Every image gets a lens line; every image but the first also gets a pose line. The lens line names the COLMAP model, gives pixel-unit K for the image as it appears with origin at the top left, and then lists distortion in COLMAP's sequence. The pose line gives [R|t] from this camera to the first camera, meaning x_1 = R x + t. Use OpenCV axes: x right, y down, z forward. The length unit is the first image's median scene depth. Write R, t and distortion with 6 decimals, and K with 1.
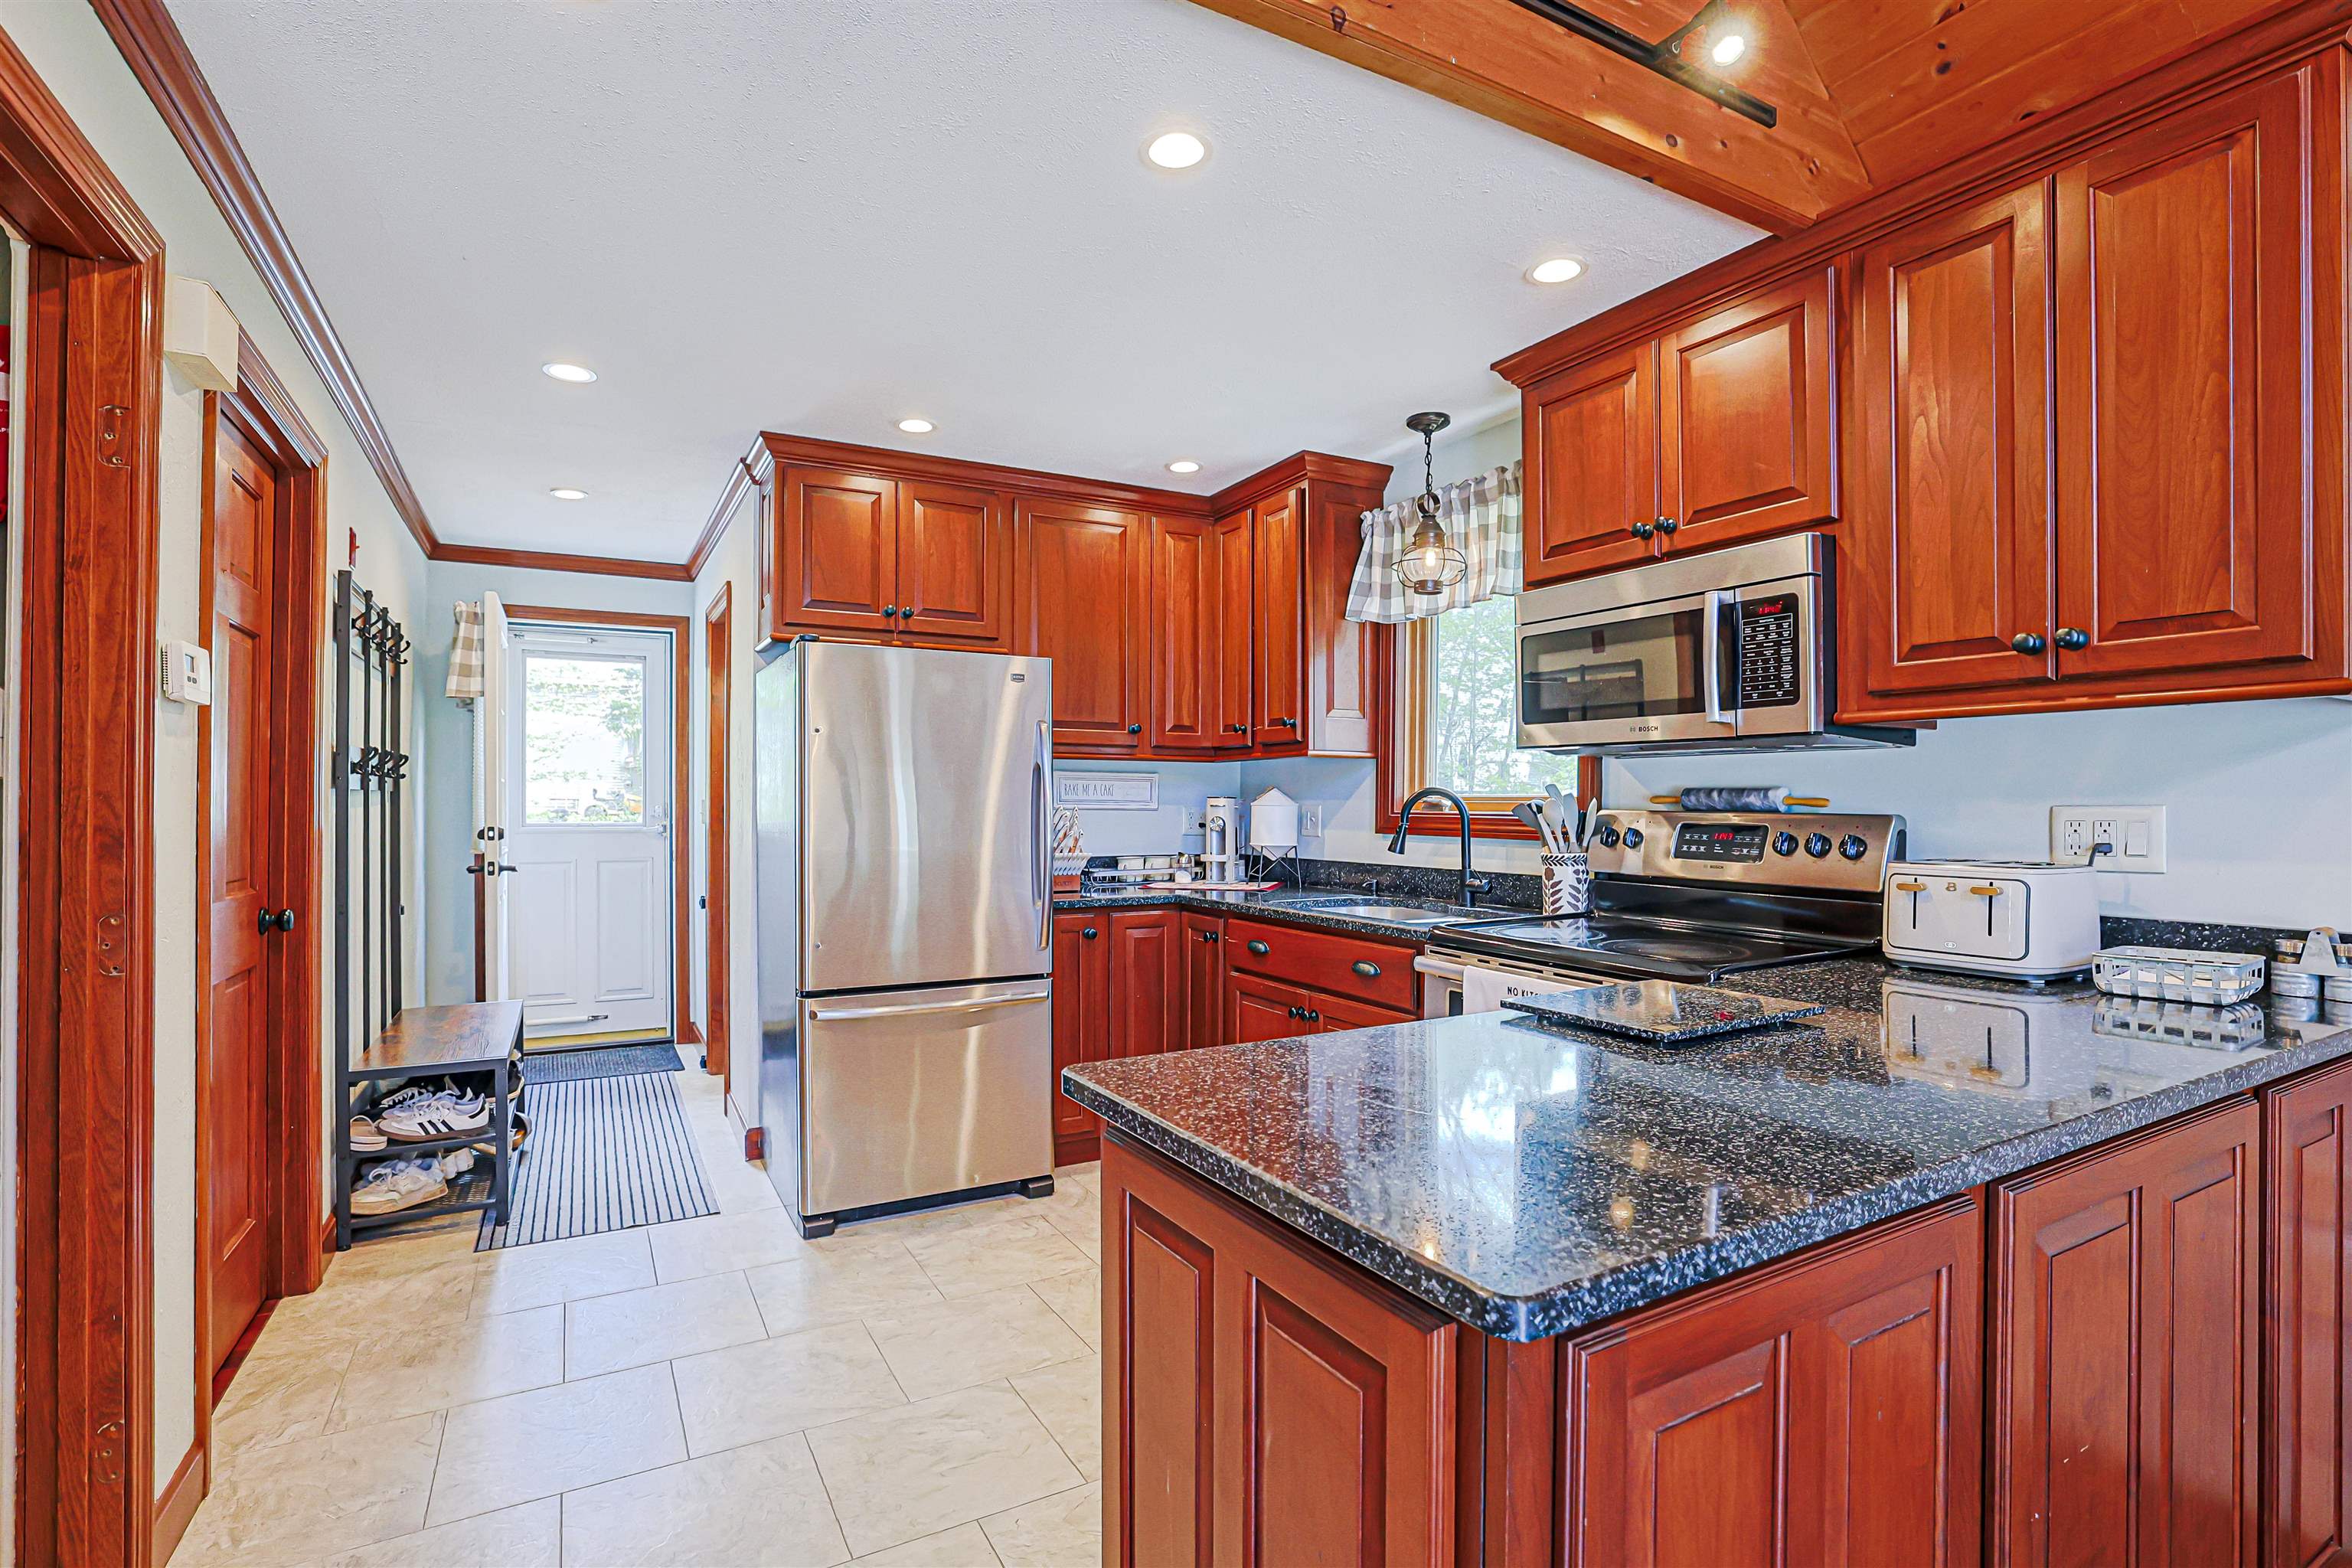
lens RADIAL K [[1097.3, 0, 1171.1], [0, 1097.3, 793.5], [0, 0, 1]] dist [-0.021660, 0.002935]
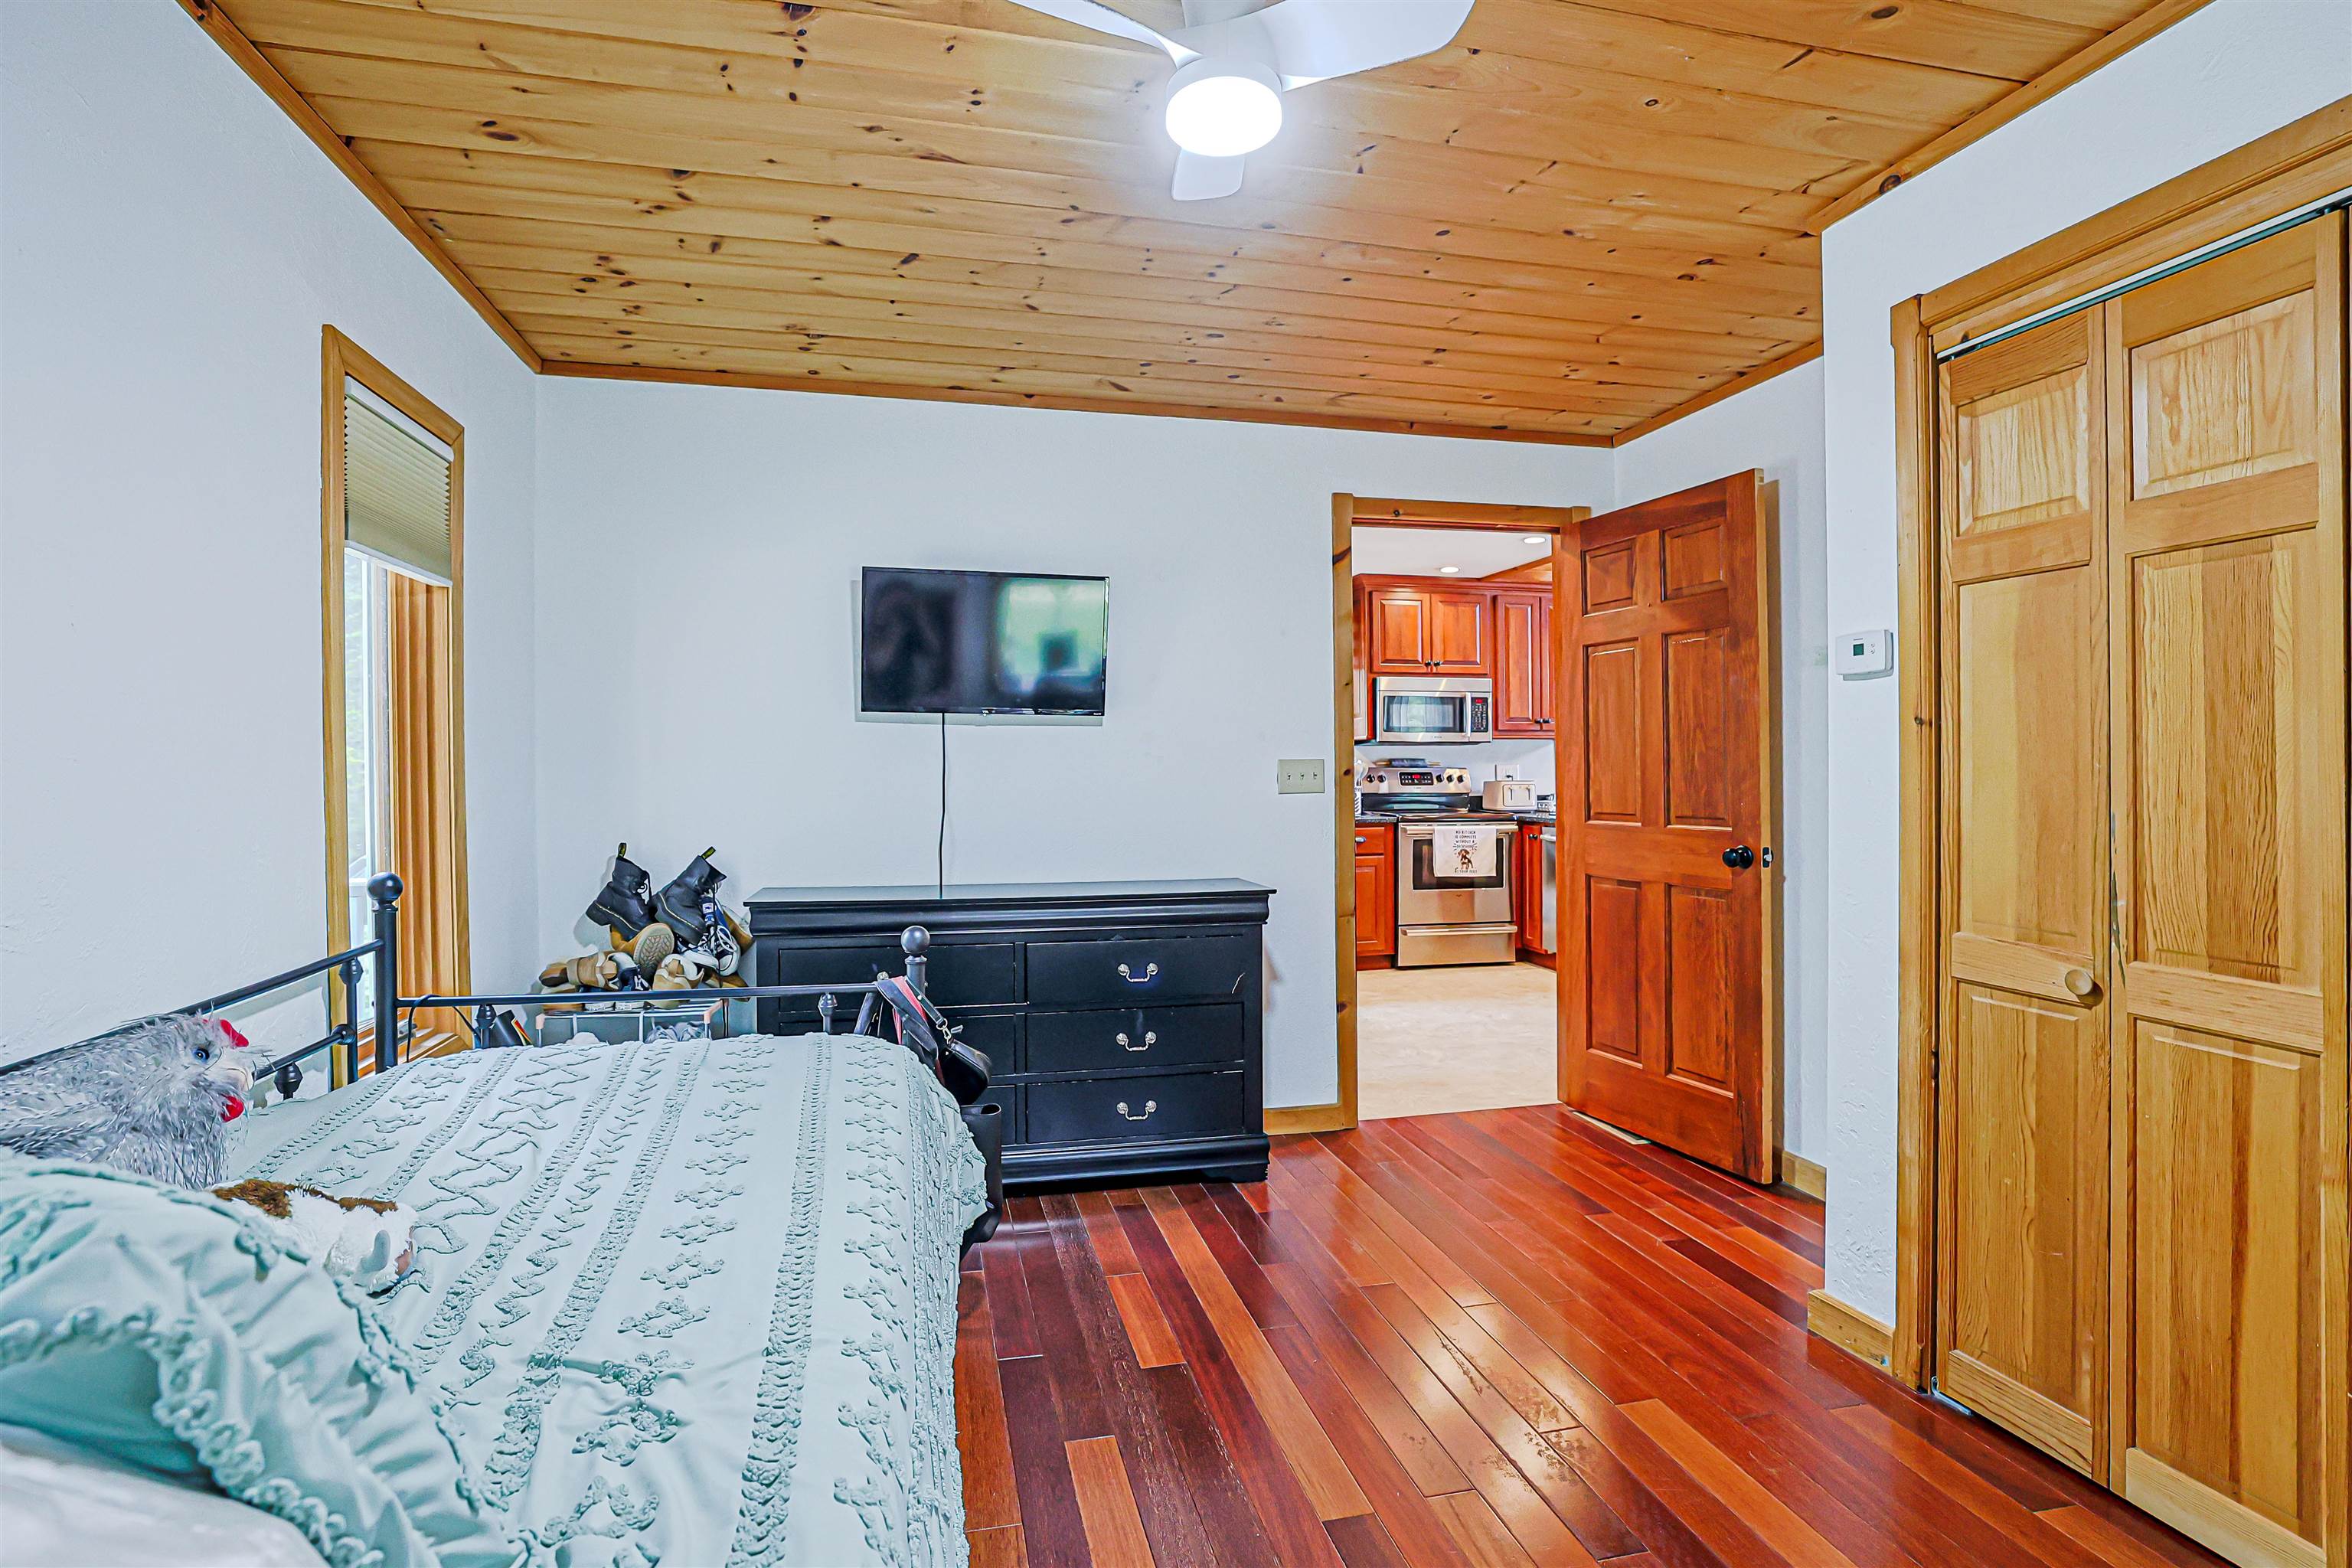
lens RADIAL K [[1097.3, 0, 1168.1], [0, 1097.3, 776.4], [0, 0, 1]] dist [-0.021660, 0.002935]
pose [[0.257236, -0.007347, 0.966321, -2.582151], [-0.002020, 0.999965, 0.008141, 0.020890], [-0.966346, -0.004046, 0.257212, 1.006245]]
